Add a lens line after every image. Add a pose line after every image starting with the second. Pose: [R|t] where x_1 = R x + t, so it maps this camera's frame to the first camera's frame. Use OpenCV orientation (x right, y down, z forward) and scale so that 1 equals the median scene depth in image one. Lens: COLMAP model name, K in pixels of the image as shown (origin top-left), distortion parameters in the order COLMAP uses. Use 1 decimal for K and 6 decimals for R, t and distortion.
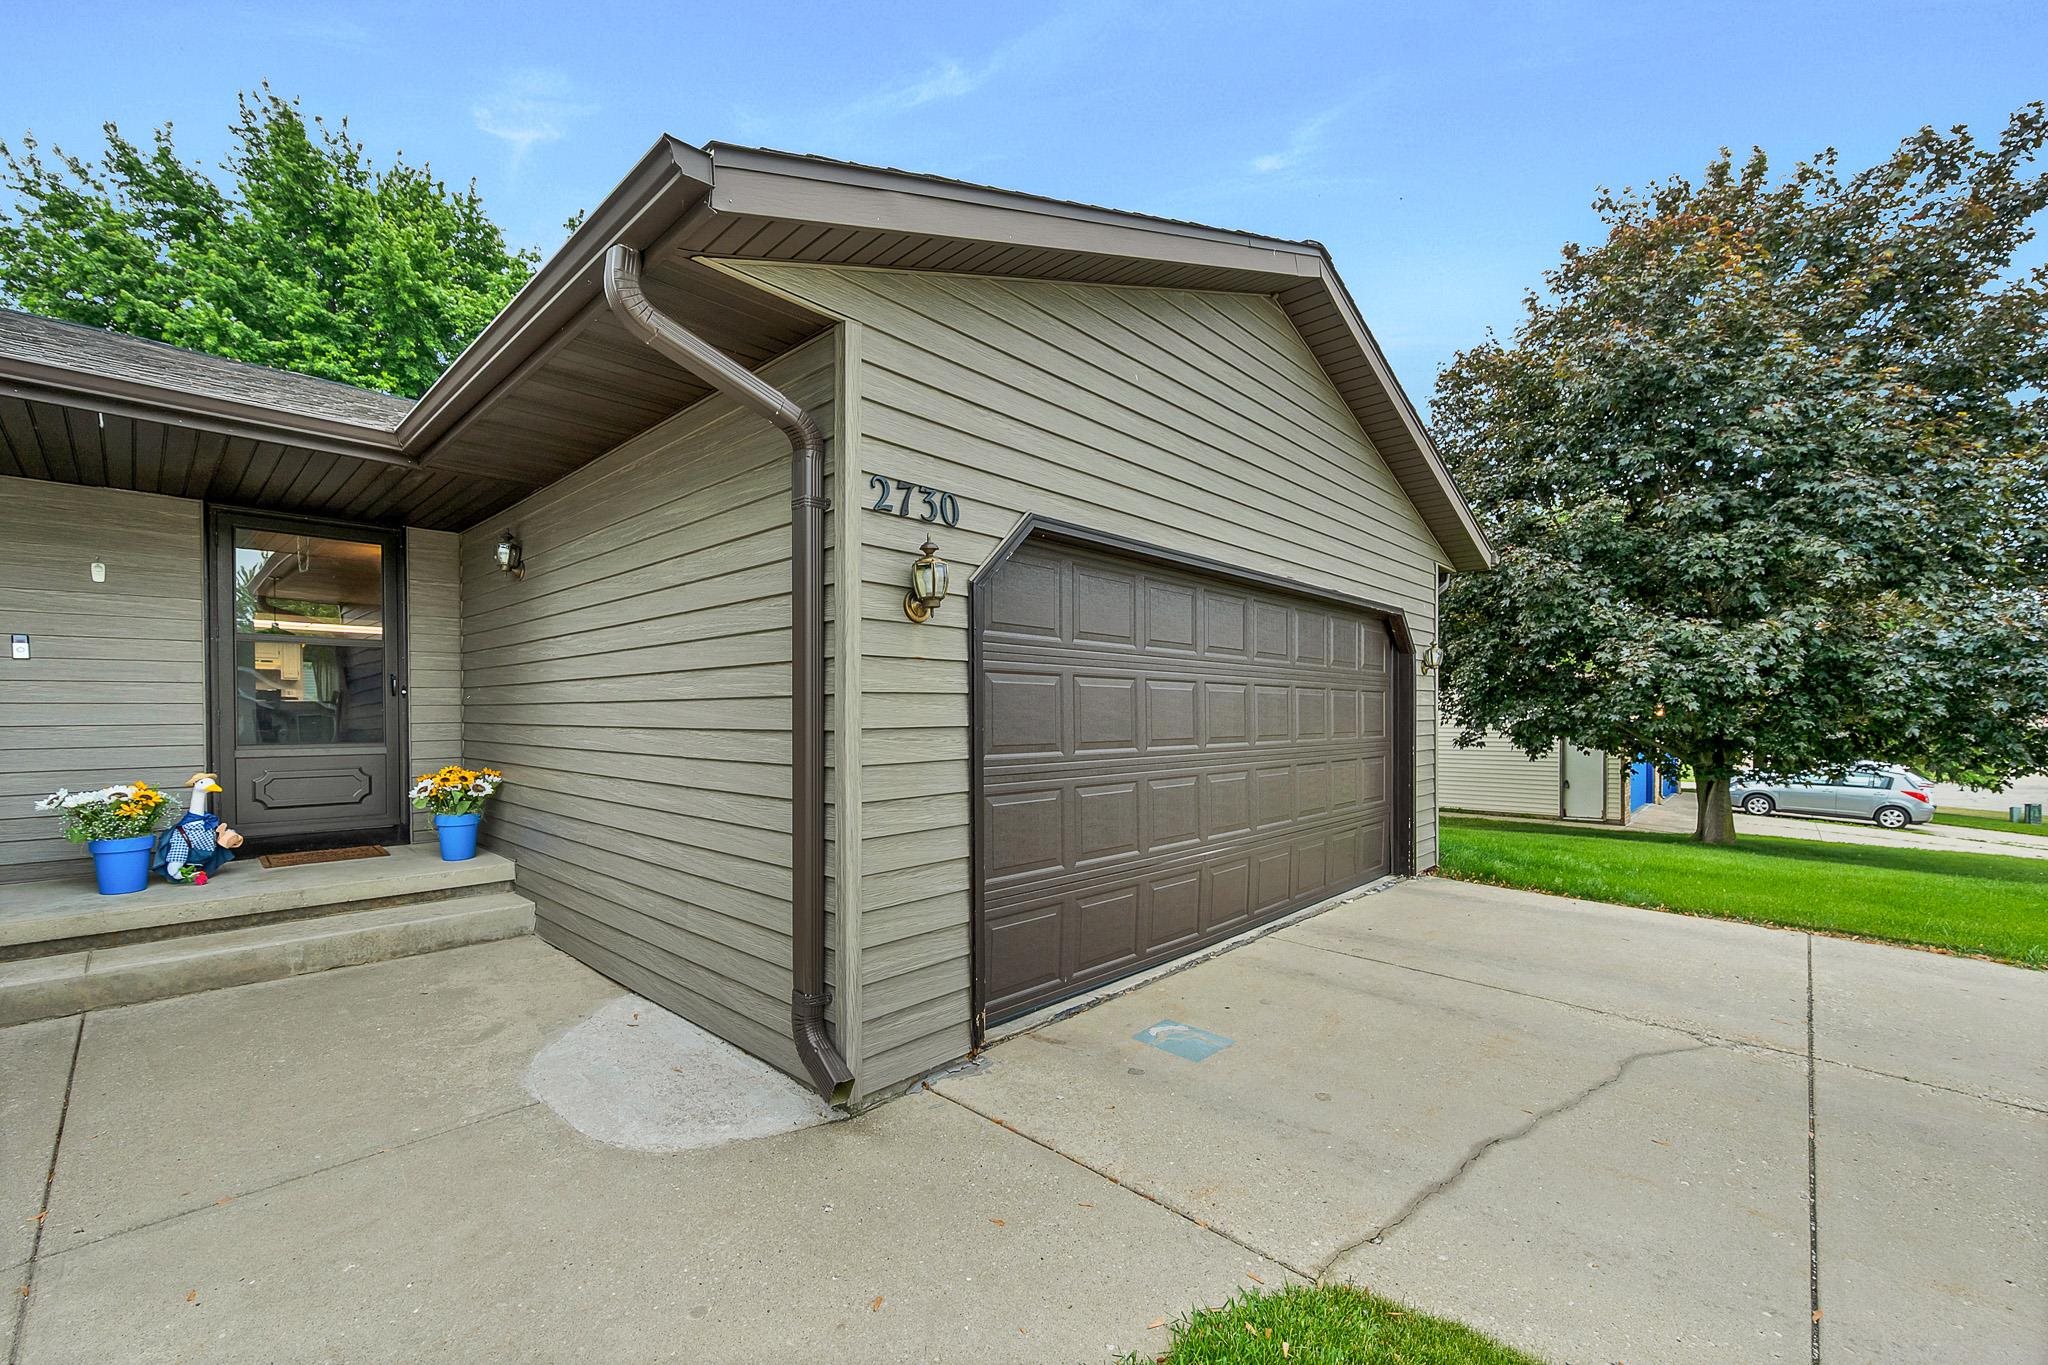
lens RADIAL K [[858.1, 0, 1018.6], [0, 858.1, 681.3], [0, 0, 1]] dist [-0.001197, -0.000023]
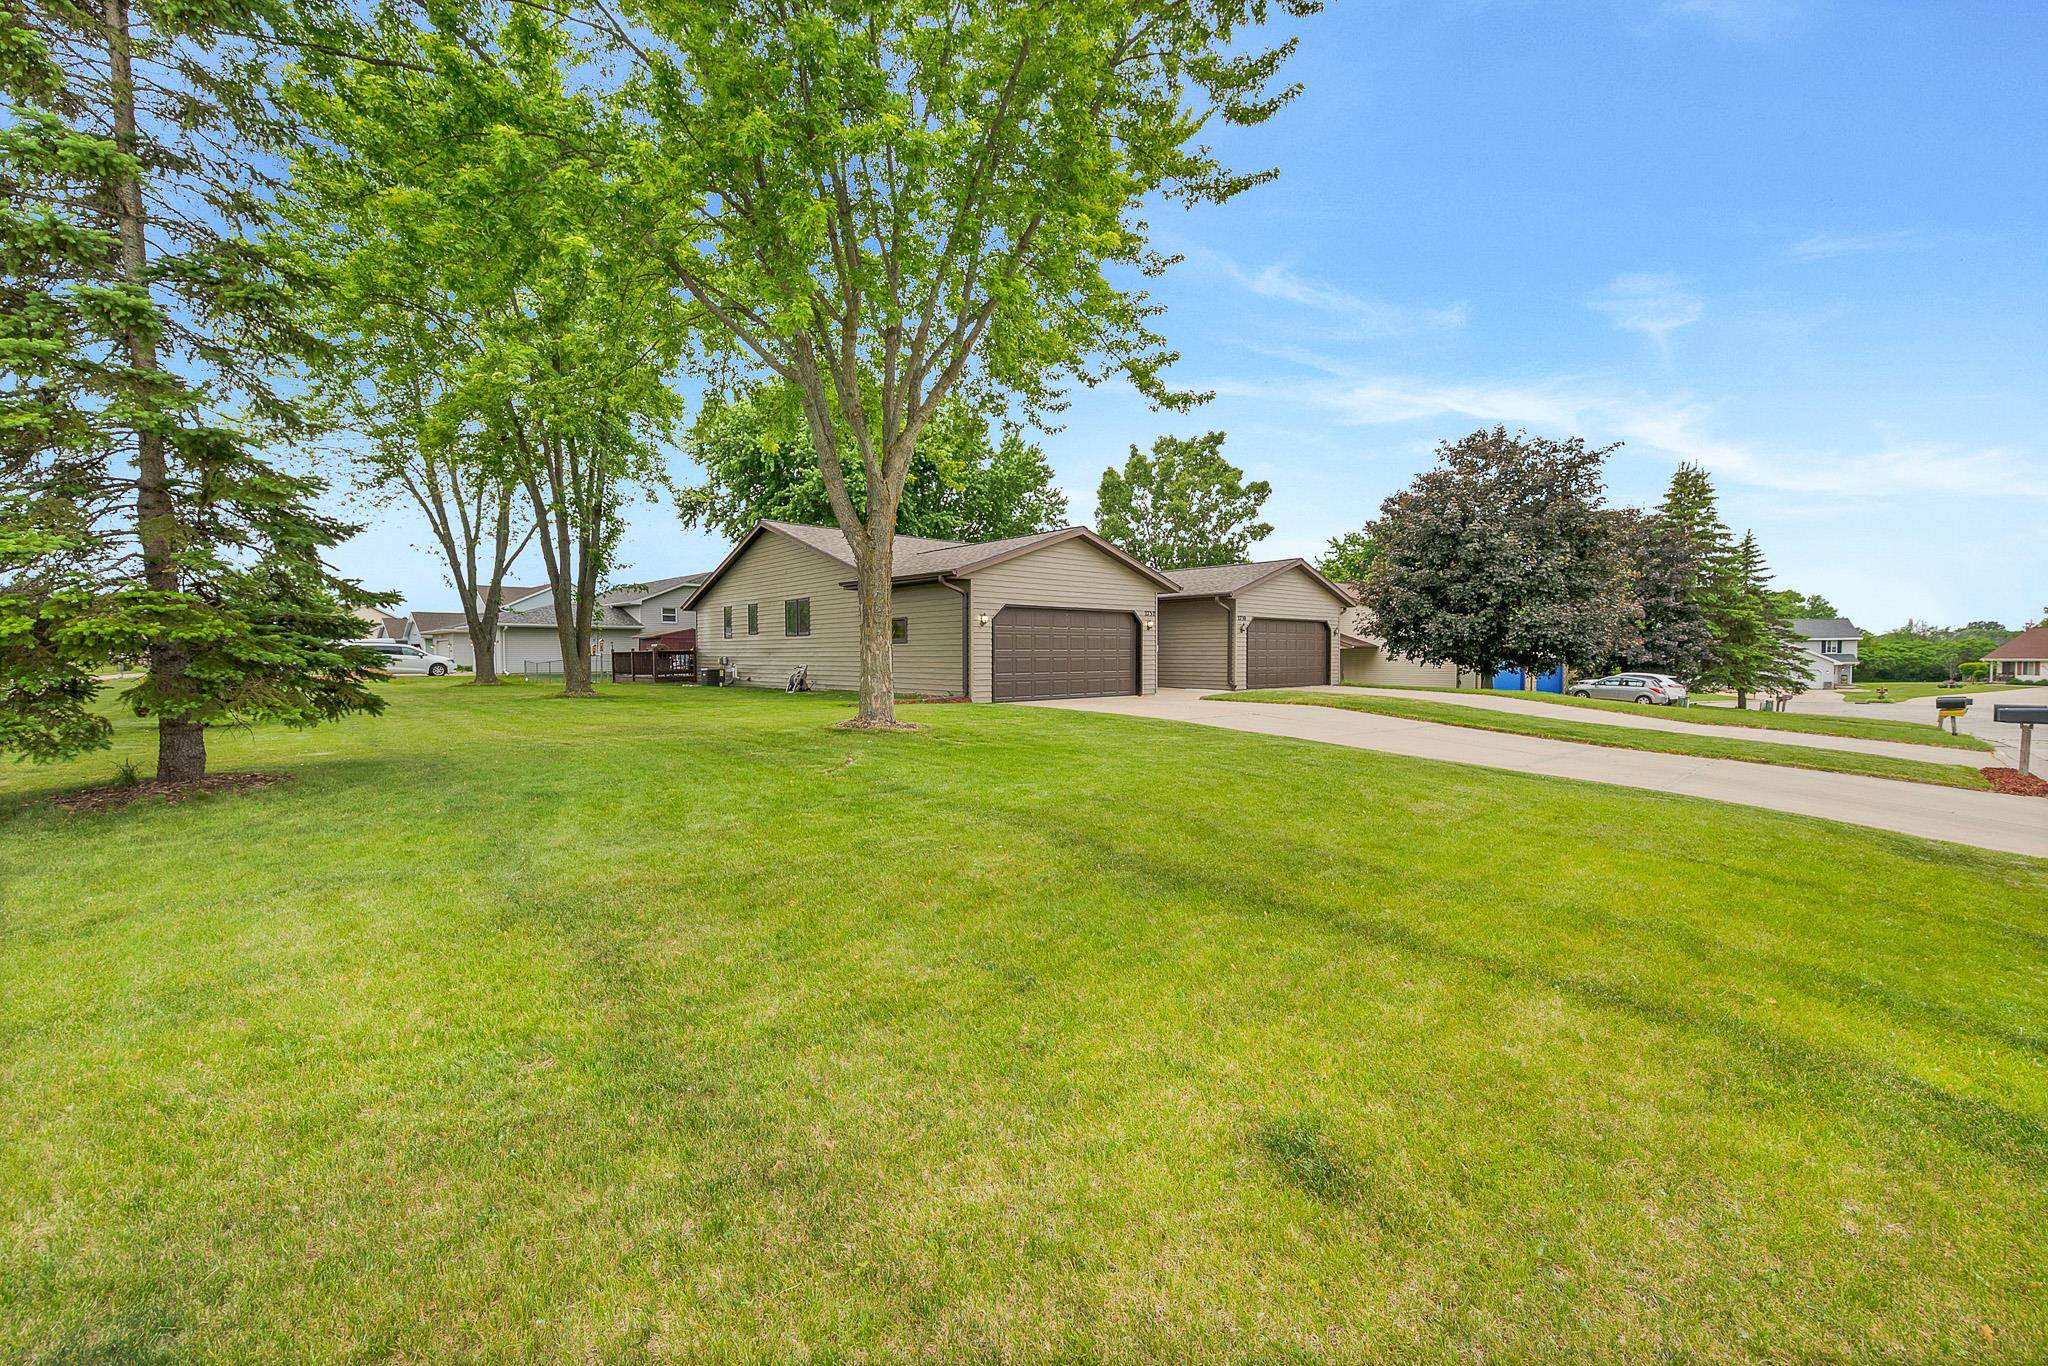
lens RADIAL K [[858.1, 0, 1018.6], [0, 858.1, 681.8], [0, 0, 1]] dist [-0.001197, -0.000023]
pose [[0.996778, -0.000718, -0.080204, -0.395364], [0.005816, 0.997975, 0.063347, -0.033271], [0.079996, -0.063609, 0.994764, -1.826030]]
